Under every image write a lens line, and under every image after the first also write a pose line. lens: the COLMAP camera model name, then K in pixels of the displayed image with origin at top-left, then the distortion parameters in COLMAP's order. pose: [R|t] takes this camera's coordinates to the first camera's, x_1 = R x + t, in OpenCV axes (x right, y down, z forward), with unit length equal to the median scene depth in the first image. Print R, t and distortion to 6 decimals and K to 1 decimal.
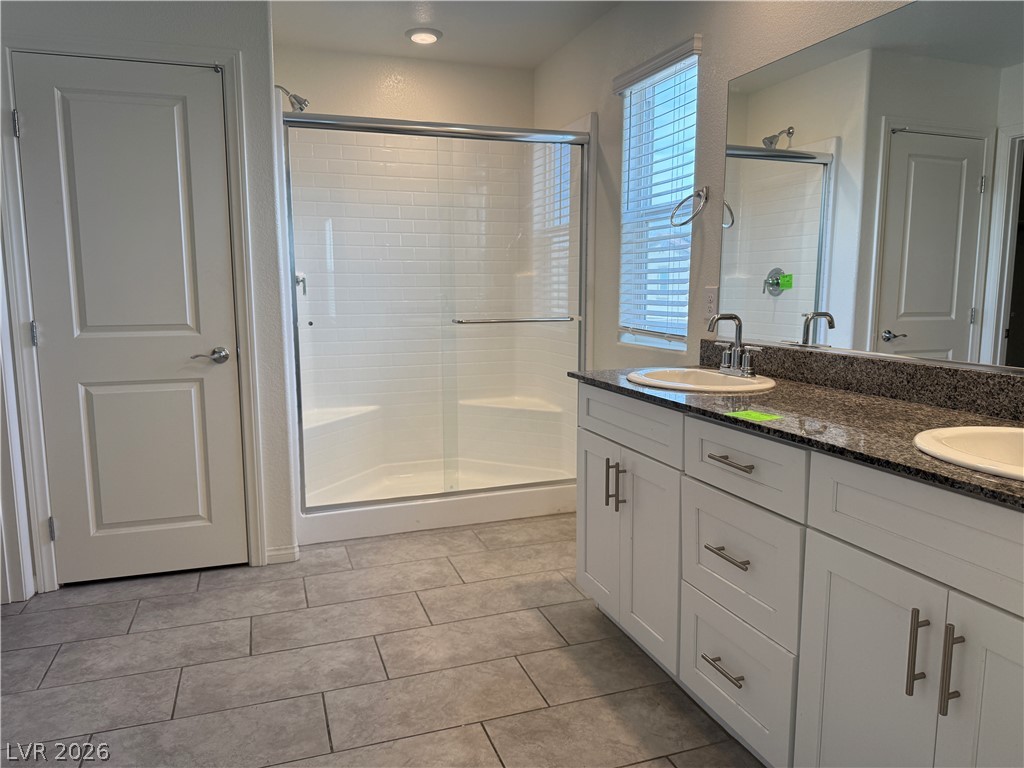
lens RADIAL K [[729.8, 0, 518.0], [0, 729.8, 383.4], [0, 0, 1]] dist [0.044581, -0.063670]
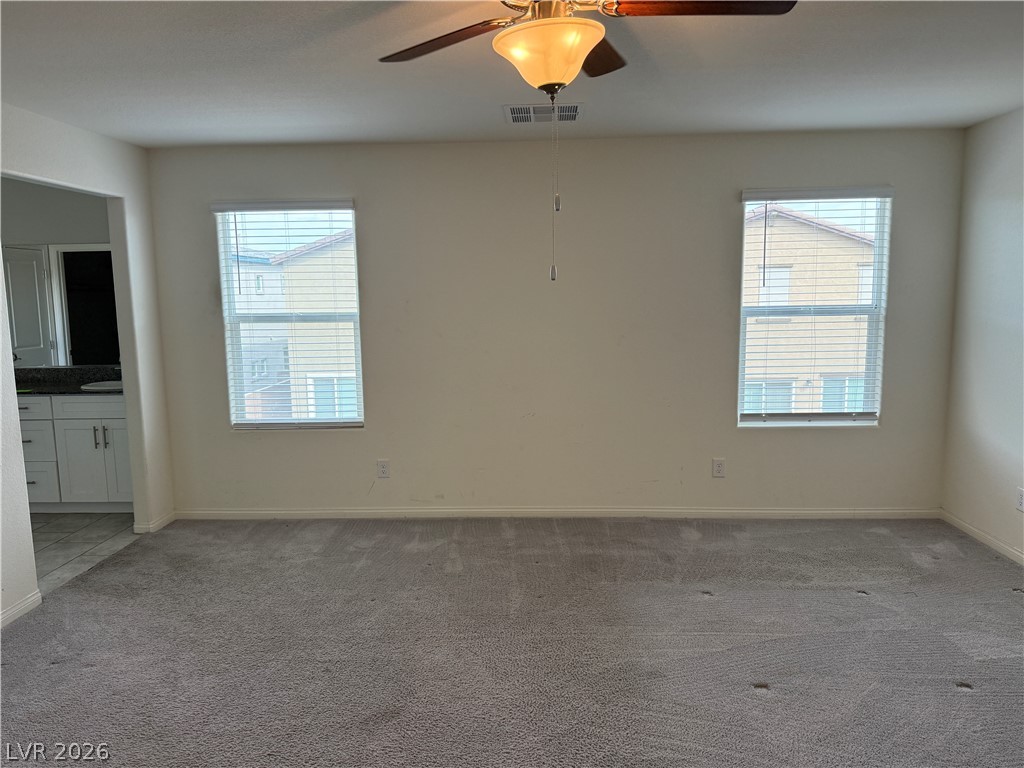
lens RADIAL K [[729.8, 0, 519.6], [0, 729.8, 380.5], [0, 0, 1]] dist [0.044581, -0.063670]
pose [[0.377094, -0.119732, 0.918403, -0.662152], [0.140807, 0.987493, 0.070924, 0.030870], [-0.915409, 0.102572, 0.389237, -0.801185]]
